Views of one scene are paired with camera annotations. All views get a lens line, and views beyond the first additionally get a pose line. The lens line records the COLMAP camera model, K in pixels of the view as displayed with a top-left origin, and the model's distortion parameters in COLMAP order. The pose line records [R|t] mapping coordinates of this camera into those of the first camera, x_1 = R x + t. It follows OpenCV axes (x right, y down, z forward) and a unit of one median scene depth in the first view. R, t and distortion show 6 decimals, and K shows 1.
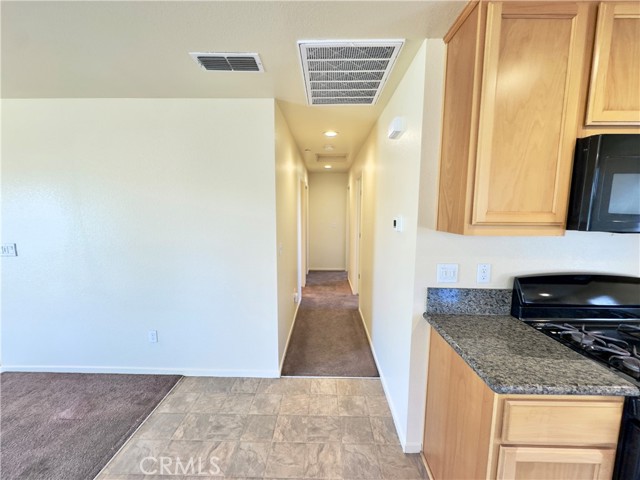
lens RADIAL K [[257.5, 0, 321.3], [0, 257.5, 242.4], [0, 0, 1]] dist [-0.003126, 0.000189]
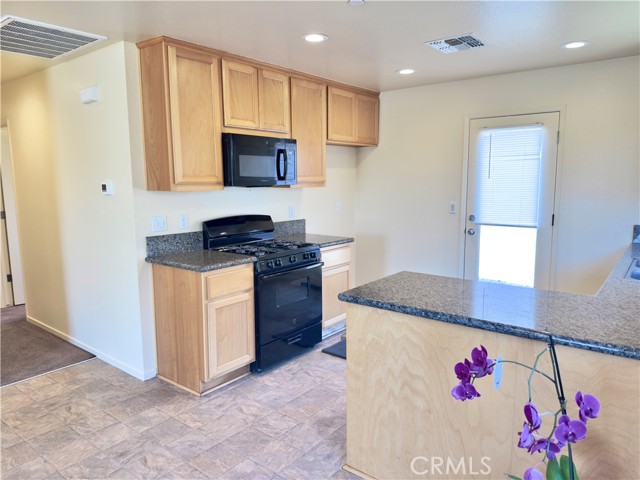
lens RADIAL K [[447.5, 0, 322.2], [0, 447.5, 238.5], [0, 0, 1]] dist [0.088947, -0.138143]
pose [[0.604573, -0.116439, 0.787993, -0.815423], [0.106994, 0.992164, 0.064519, 0.135292], [-0.789331, 0.045304, 0.612294, -1.036073]]
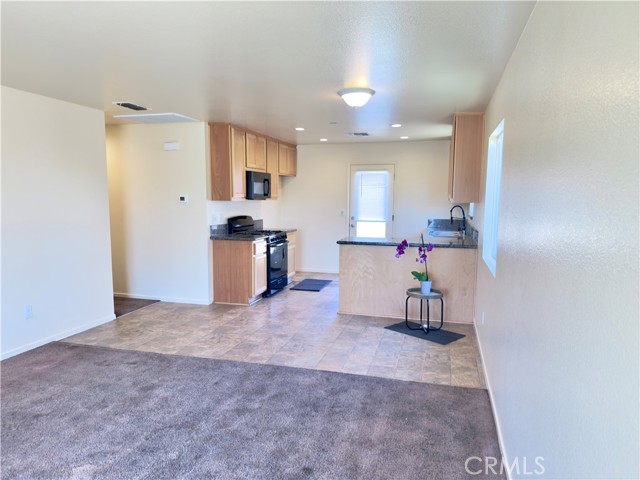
lens RADIAL K [[447.5, 0, 322.2], [0, 447.5, 238.5], [0, 0, 1]] dist [0.088947, -0.138143]
pose [[0.243356, -0.095735, 0.965201, -3.299653], [0.110976, 0.991330, 0.070347, 0.120725], [-0.963568, 0.089995, 0.251870, -0.986577]]
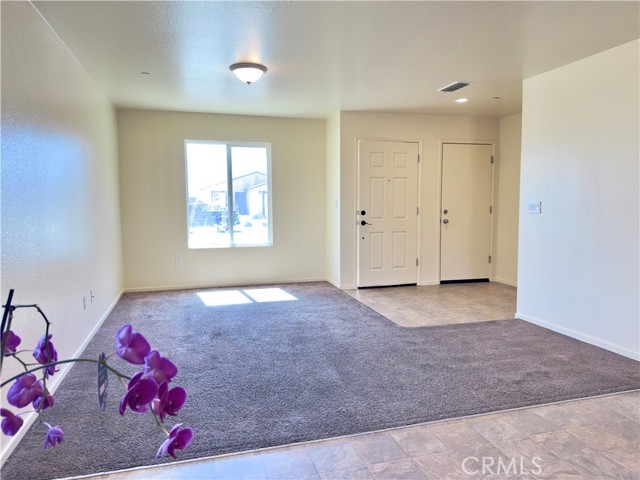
lens RADIAL K [[447.5, 0, 322.2], [0, 447.5, 238.5], [0, 0, 1]] dist [0.088947, -0.138143]
pose [[0.298660, 0.076363, -0.951299, 0.562614], [-0.108386, 0.993059, 0.045688, 0.269497], [0.948185, 0.089462, 0.304864, -0.695228]]
